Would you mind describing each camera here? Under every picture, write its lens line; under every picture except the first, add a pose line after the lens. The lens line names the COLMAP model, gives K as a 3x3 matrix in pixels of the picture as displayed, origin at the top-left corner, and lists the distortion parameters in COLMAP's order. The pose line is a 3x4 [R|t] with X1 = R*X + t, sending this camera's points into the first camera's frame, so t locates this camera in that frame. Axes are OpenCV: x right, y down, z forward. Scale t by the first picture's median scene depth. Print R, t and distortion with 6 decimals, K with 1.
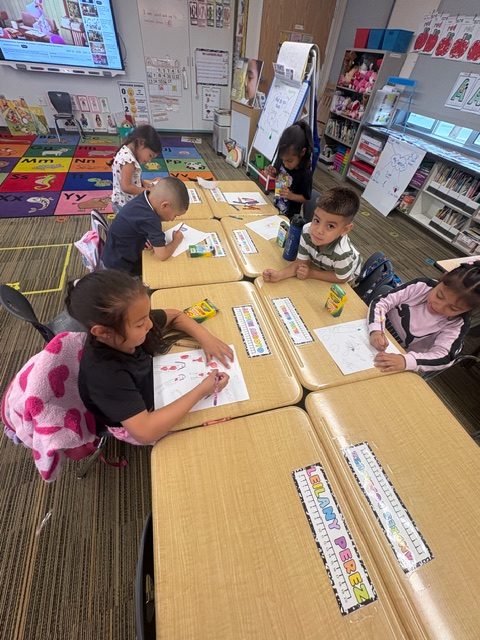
lens RADIAL K [[248.8, 0, 236.7], [0, 248.8, 319.5], [0, 0, 1]] dist [-0.000676, -0.000186]
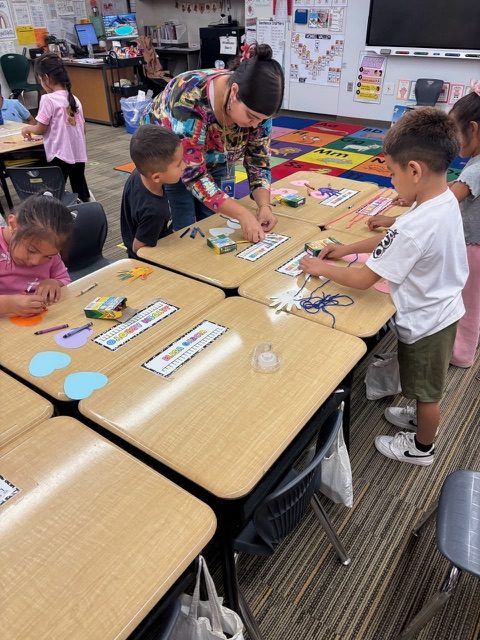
lens RADIAL K [[481.1, 0, 252.0], [0, 481.1, 320.1], [0, 0, 1]] dist [0.086702, -0.096096]
pose [[0.581097, 0.362817, -0.728485, 0.314912], [-0.561874, 0.826413, -0.036606, -0.025411], [0.588748, 0.430588, 0.684083, 0.059696]]
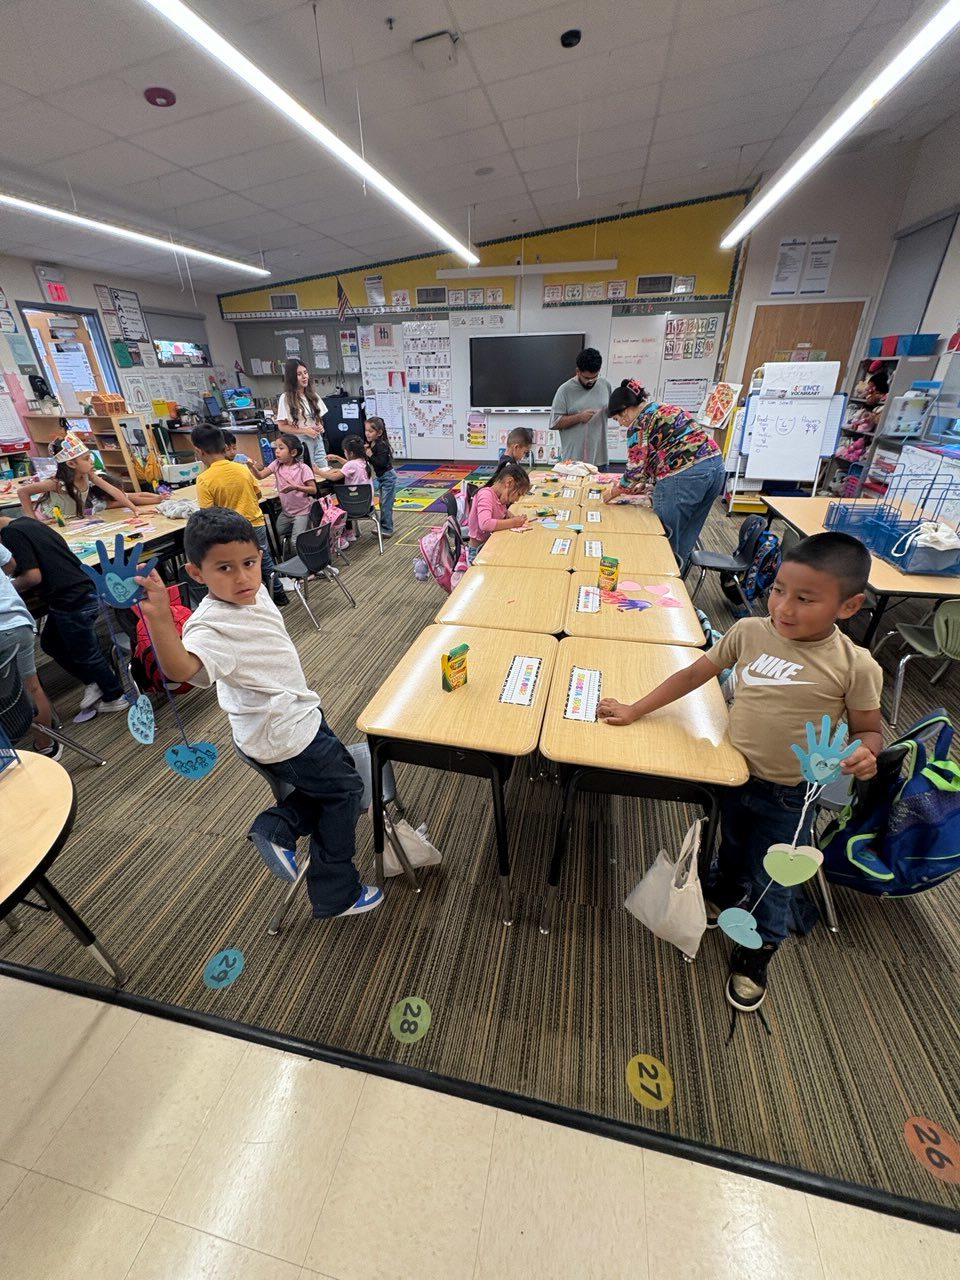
lens RADIAL K [[507.1, 0, 480.0], [0, 507.1, 640.0], [0, 0, 1]] dist [0.000389, -0.000665]
pose [[0.853901, 0.149671, -0.498450, 0.326667], [-0.320142, 0.906170, -0.276341, 0.472962], [0.410320, 0.395542, 0.821696, -0.399813]]
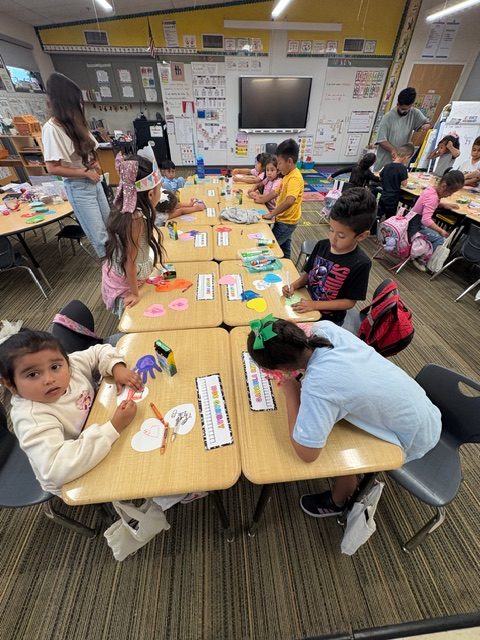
lens RADIAL K [[255.8, 0, 240.0], [0, 255.8, 320.0], [0, 0, 1]] dist [0.000310, -0.000346]
pose [[0.970723, 0.082097, -0.225735, -0.429401], [-0.114619, 0.984200, -0.134952, 0.501428], [0.211089, 0.156875, 0.964796, -0.503905]]
